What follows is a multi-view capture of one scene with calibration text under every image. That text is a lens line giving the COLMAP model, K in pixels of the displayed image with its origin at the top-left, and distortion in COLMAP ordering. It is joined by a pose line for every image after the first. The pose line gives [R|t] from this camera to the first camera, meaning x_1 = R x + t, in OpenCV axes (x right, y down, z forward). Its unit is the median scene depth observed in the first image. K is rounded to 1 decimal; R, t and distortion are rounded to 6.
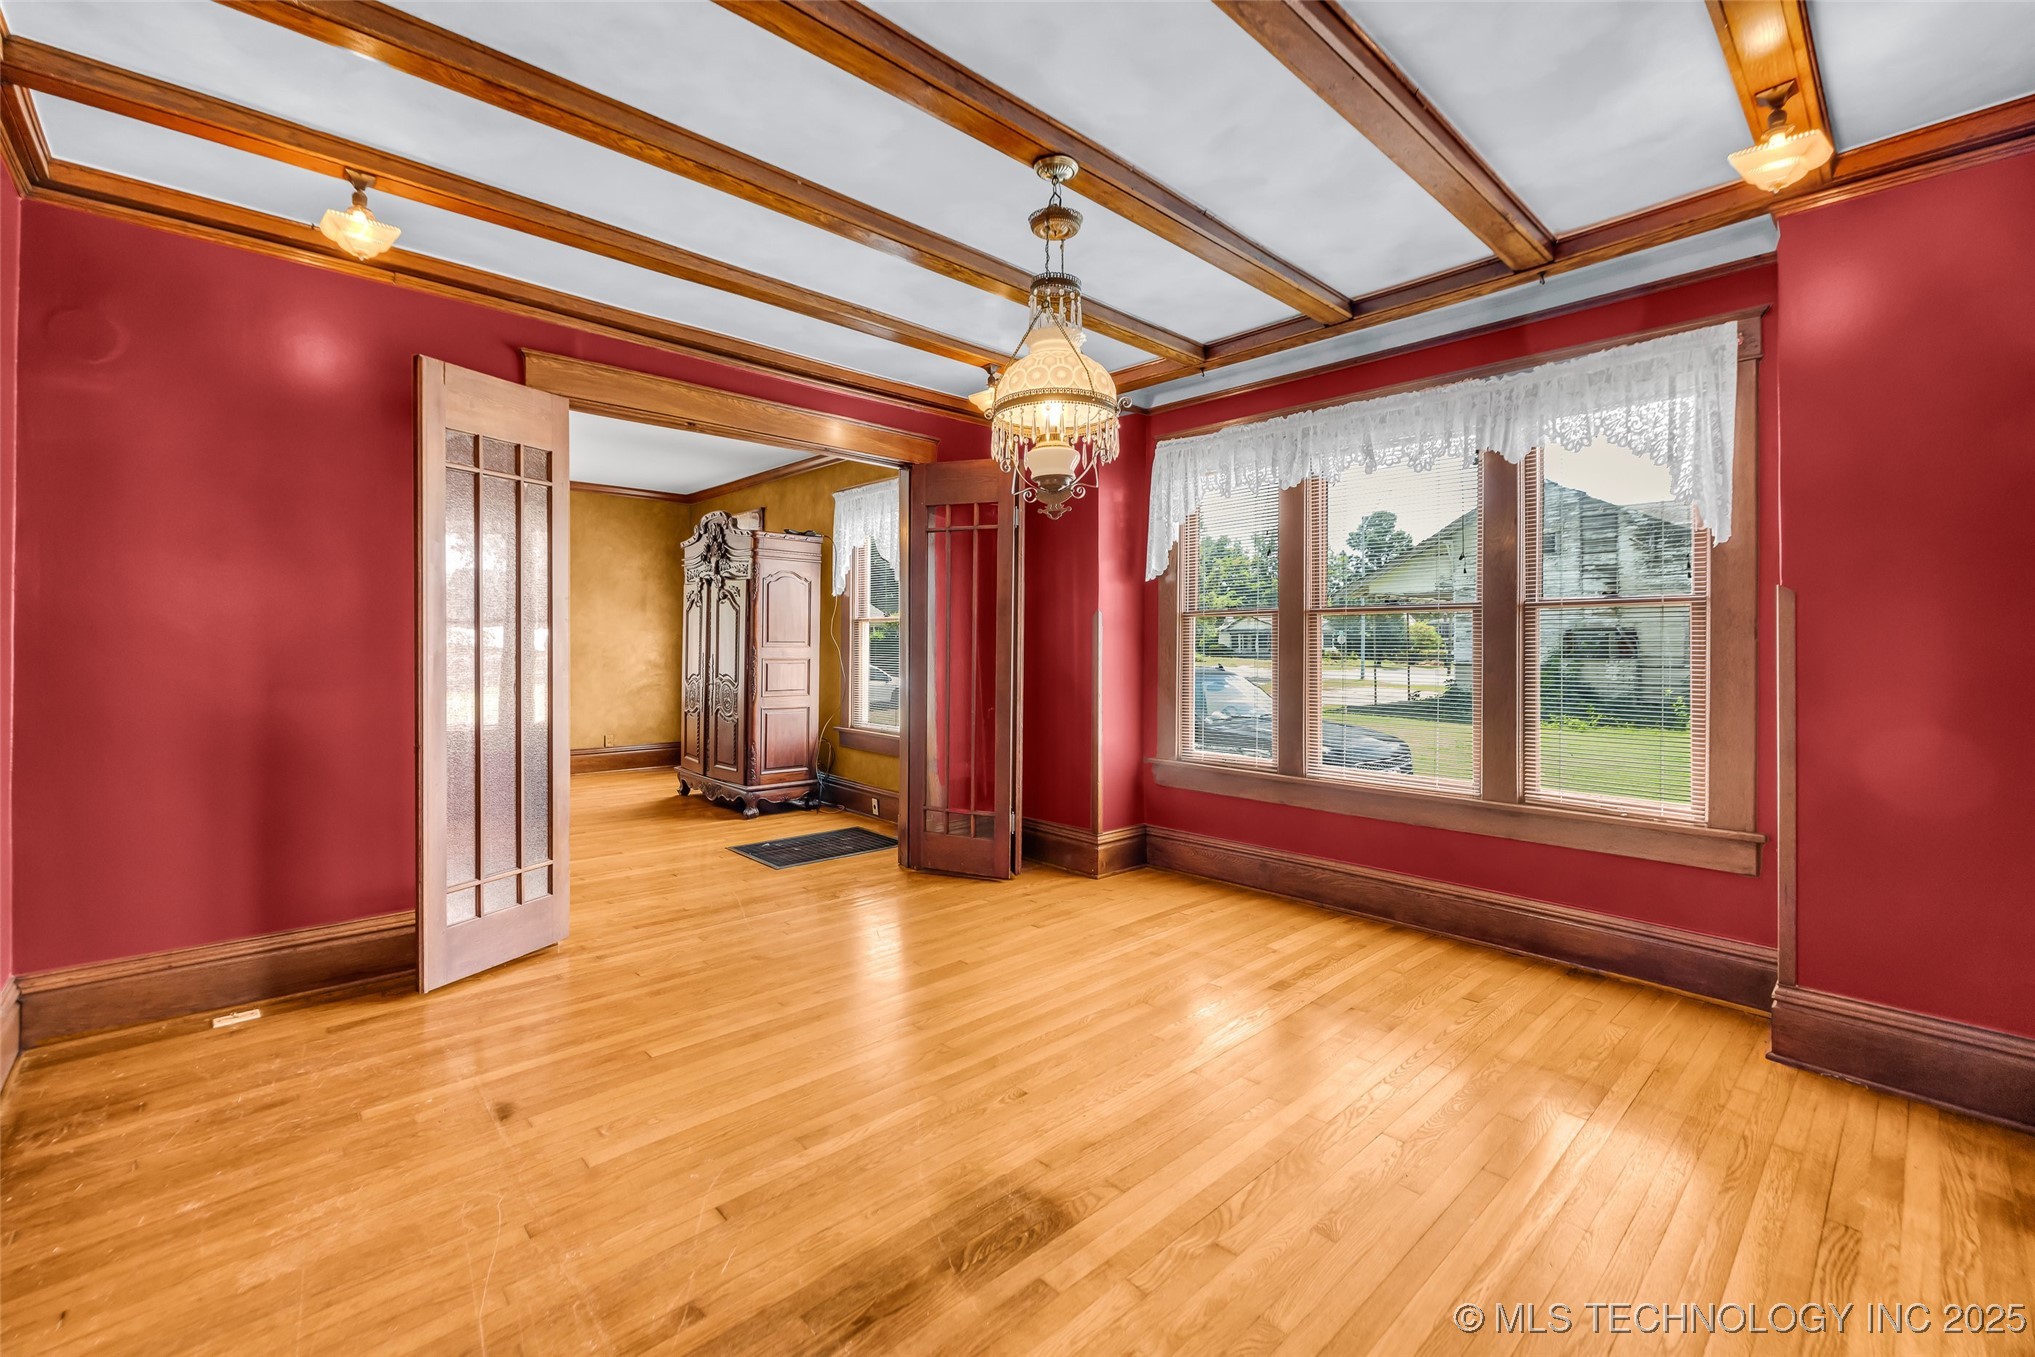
lens RADIAL K [[857.6, 0, 1020.6], [0, 857.6, 649.0], [0, 0, 1]] dist [-0.001218, -0.000826]
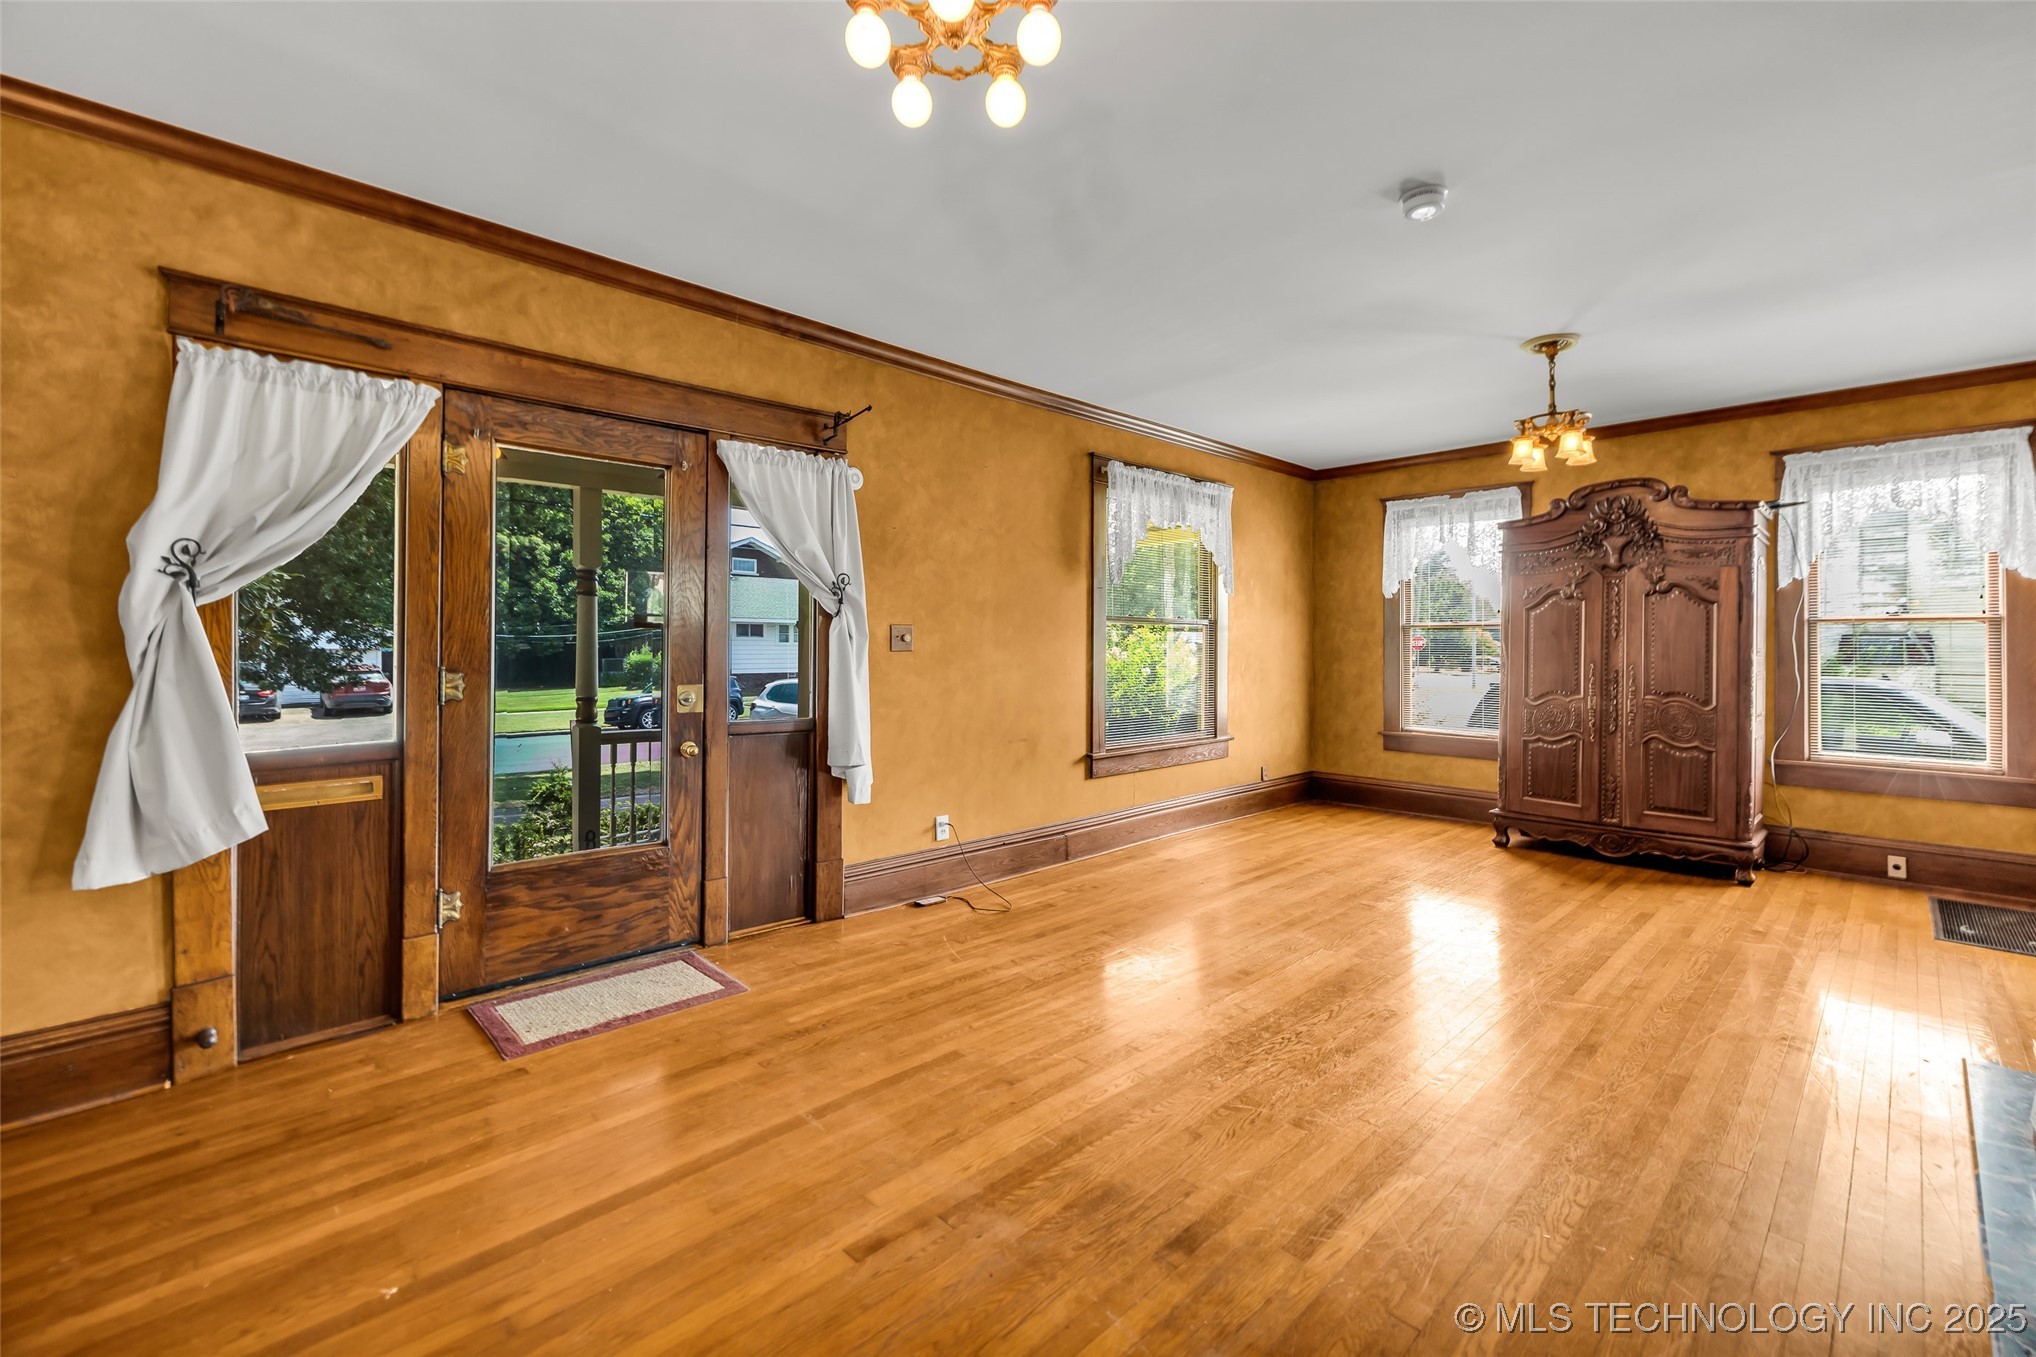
lens RADIAL K [[858.0, 0, 1039.4], [0, 858.0, 646.2], [0, 0, 1]] dist [-0.001218, -0.000826]
pose [[0.999660, -0.005468, 0.025476, -1.721999], [0.005806, 0.999896, -0.013235, -0.009835], [-0.025401, 0.013379, 0.999588, 0.474464]]
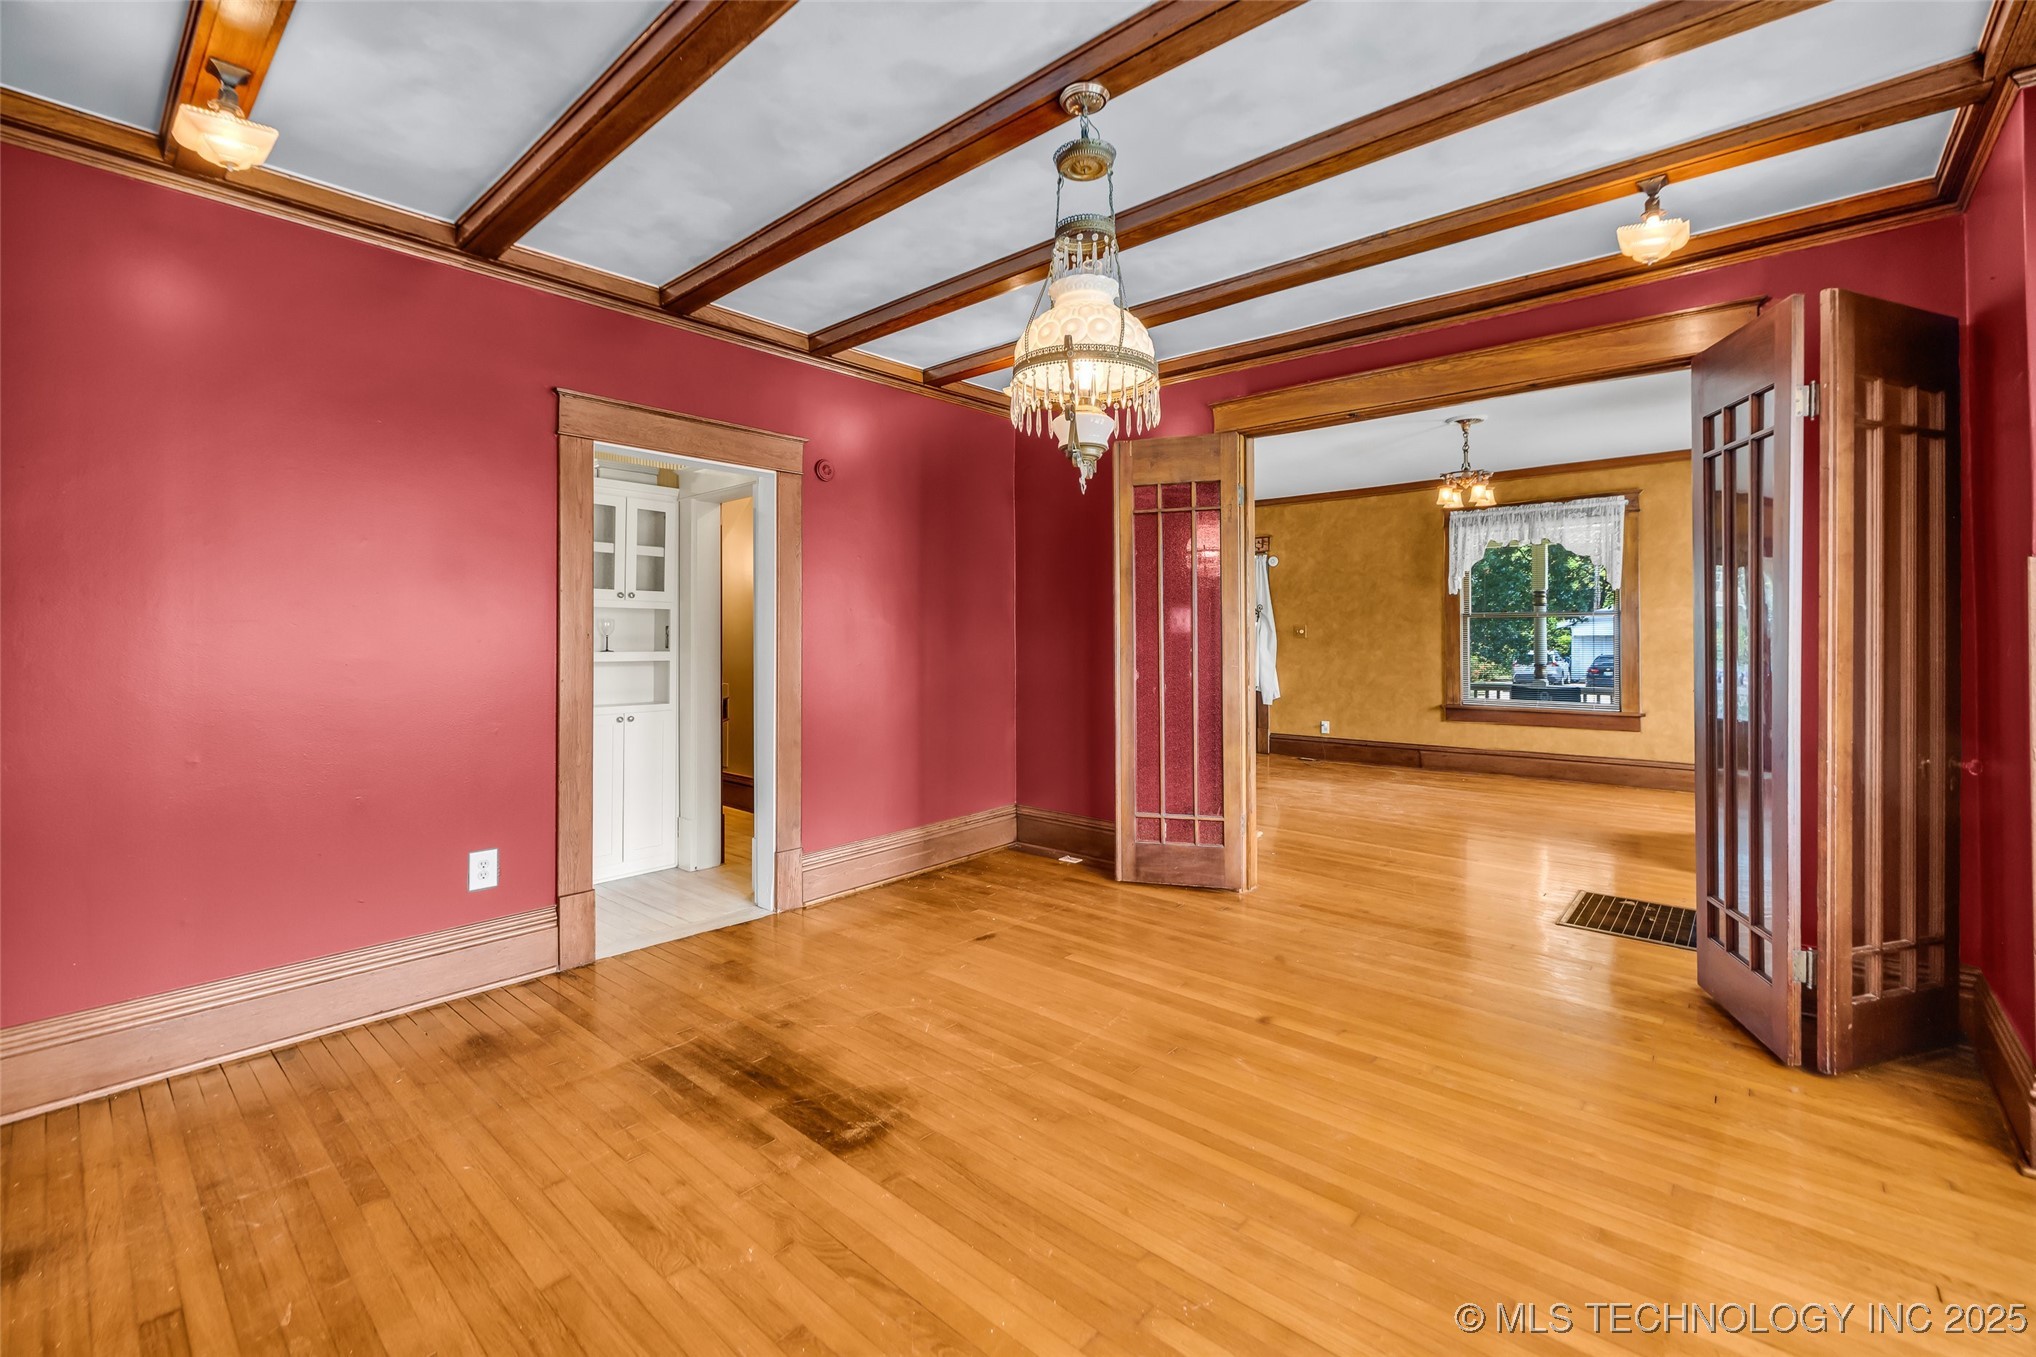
lens RADIAL K [[858.0, 0, 1009.5], [0, 858.0, 630.2], [0, 0, 1]] dist [-0.001218, -0.000826]
pose [[0.090773, -0.015254, -0.995755, 0.650055], [-0.006148, 0.999855, -0.015878, 0.003434], [0.995853, 0.007563, 0.090666, 0.604879]]
